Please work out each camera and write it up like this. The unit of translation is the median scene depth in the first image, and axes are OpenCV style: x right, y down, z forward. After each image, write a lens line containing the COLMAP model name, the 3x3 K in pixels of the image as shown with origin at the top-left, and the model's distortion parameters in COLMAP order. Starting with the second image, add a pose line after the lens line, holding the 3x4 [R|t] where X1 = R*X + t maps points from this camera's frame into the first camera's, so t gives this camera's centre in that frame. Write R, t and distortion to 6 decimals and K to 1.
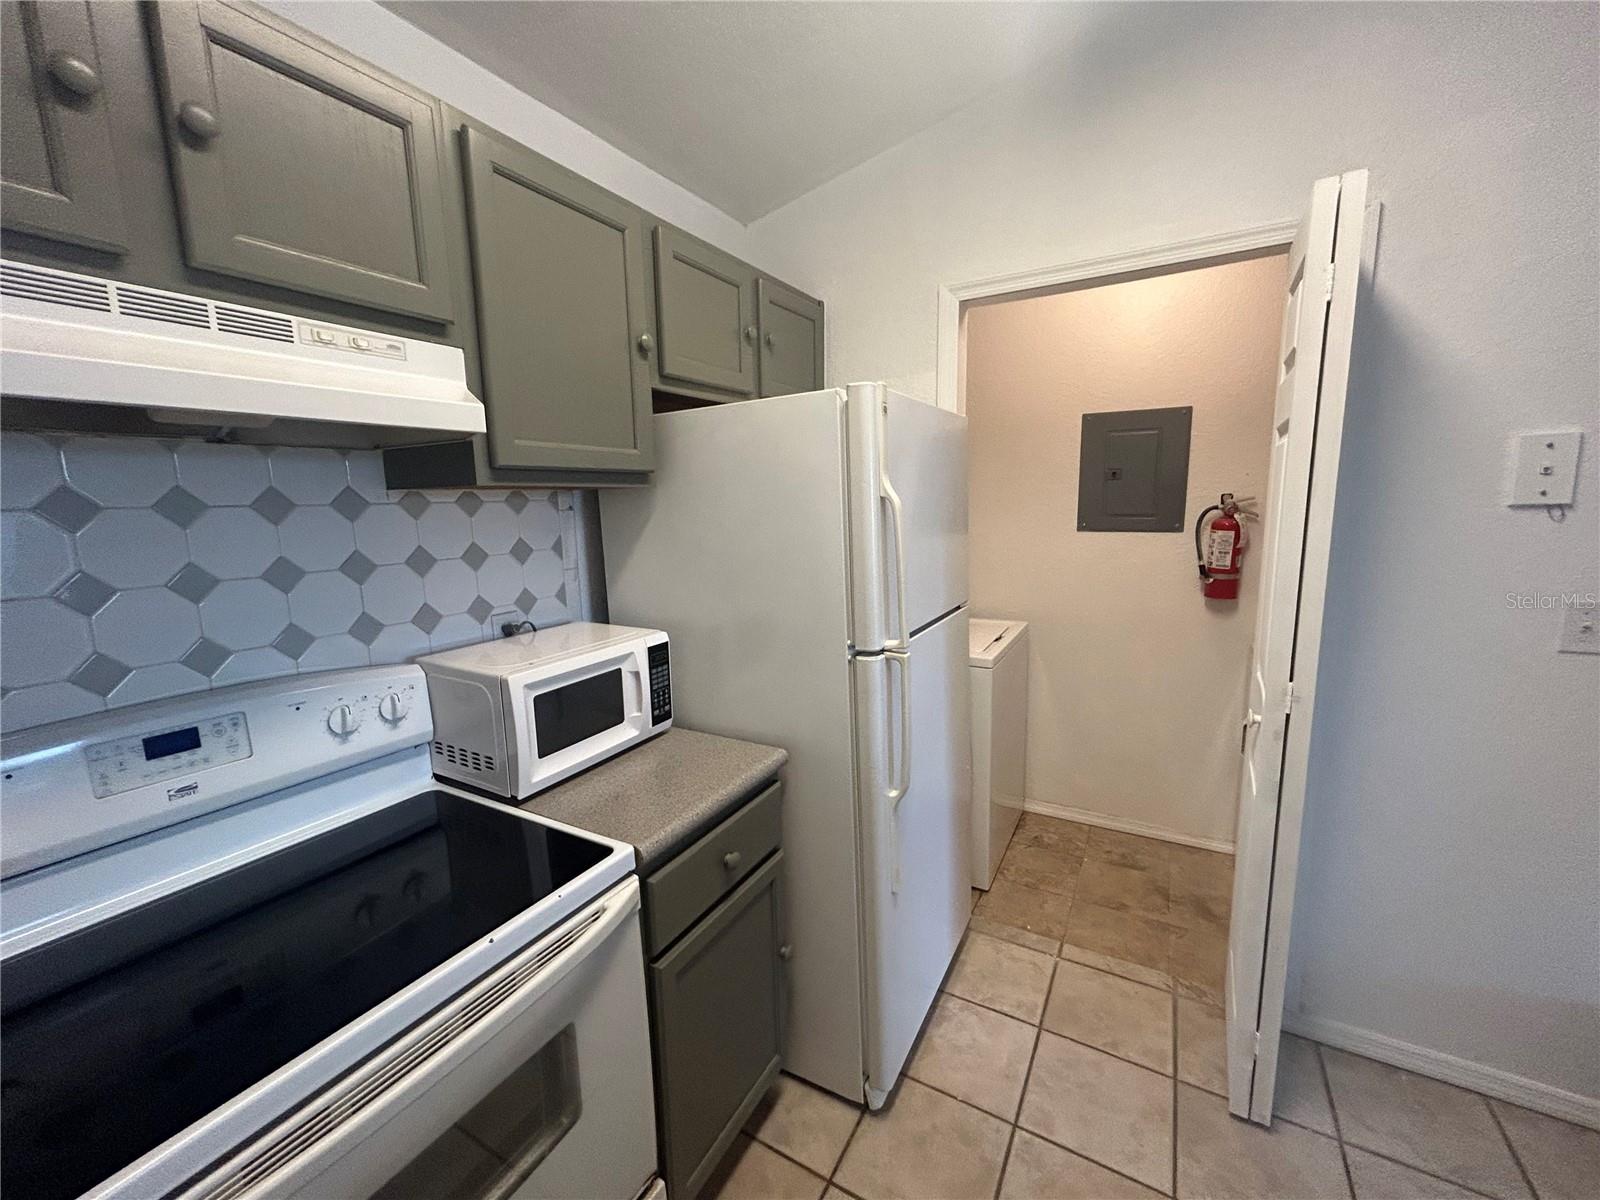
lens RADIAL K [[643.9, 0, 797.0], [0, 643.9, 594.4], [0, 0, 1]] dist [-0.000458, 0.000012]
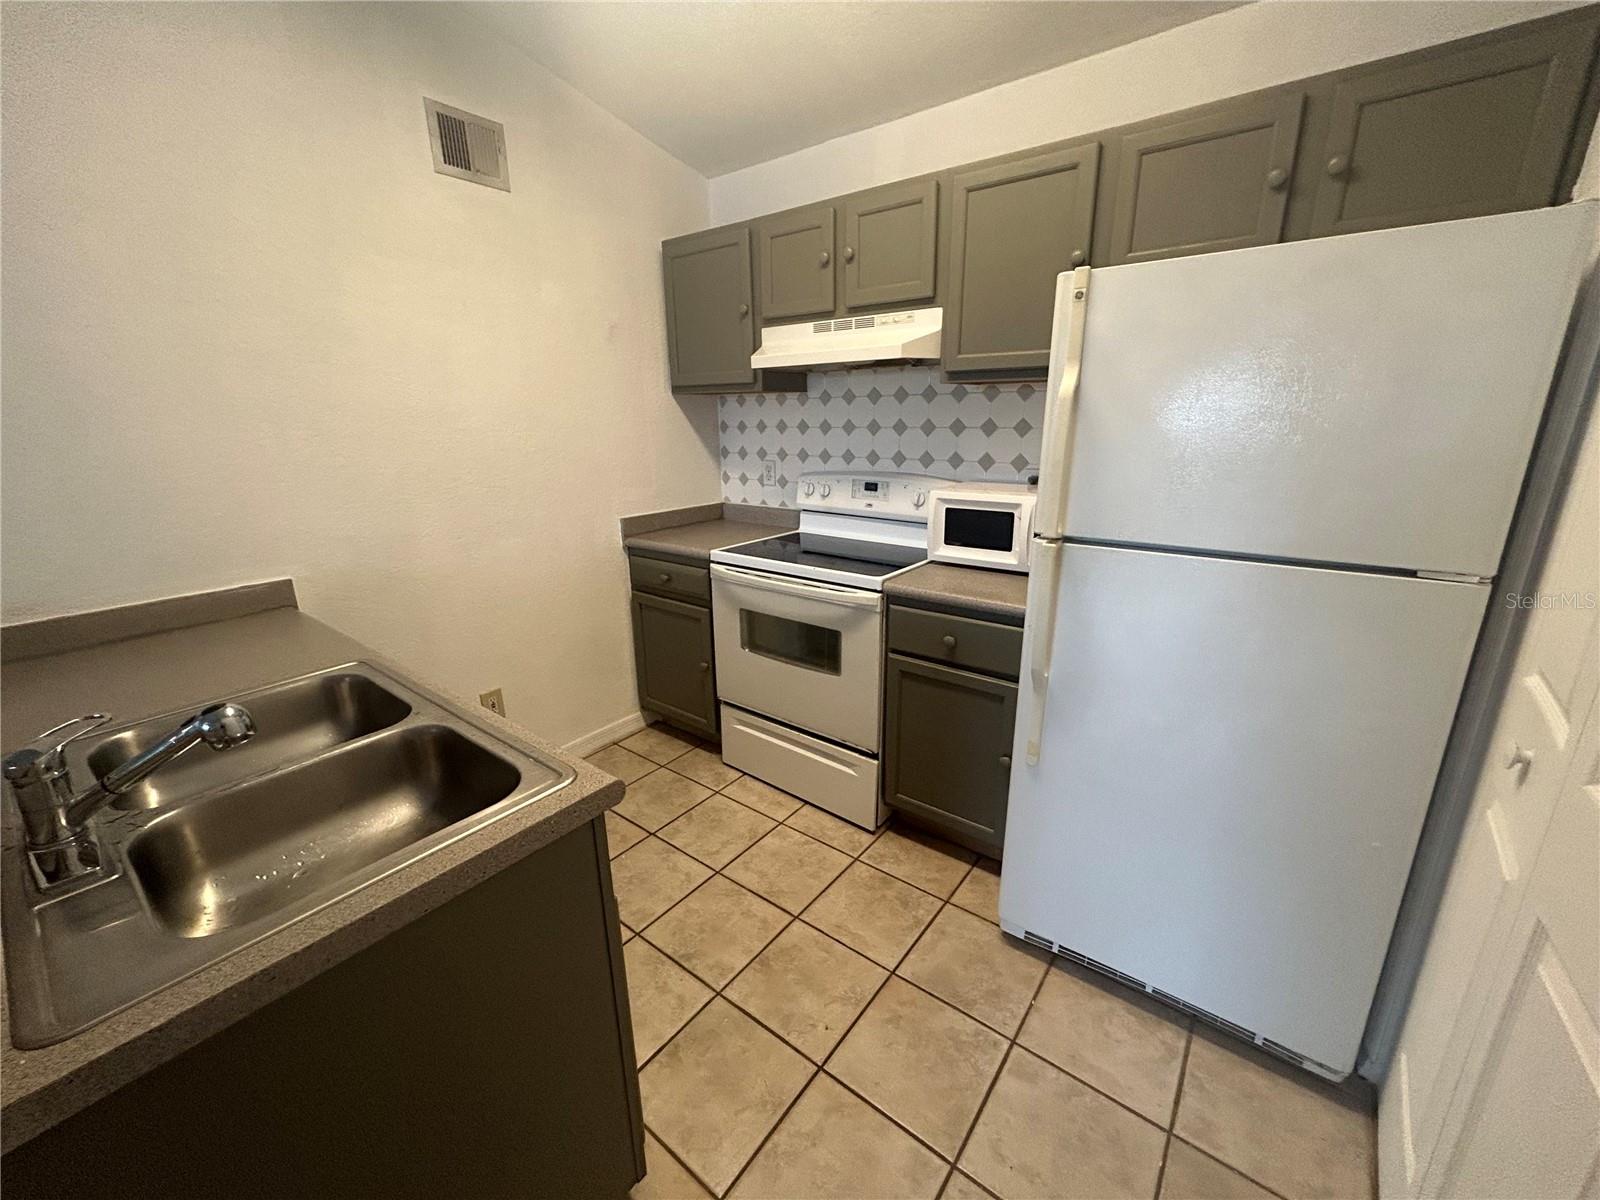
lens RADIAL K [[643.9, 0, 797.0], [0, 643.9, 594.4], [0, 0, 1]] dist [-0.000458, 0.000012]
pose [[-0.120369, 0.304740, -0.944799, 1.618053], [-0.122430, 0.939897, 0.318756, -0.153246], [0.985151, 0.154040, -0.075825, 0.904511]]
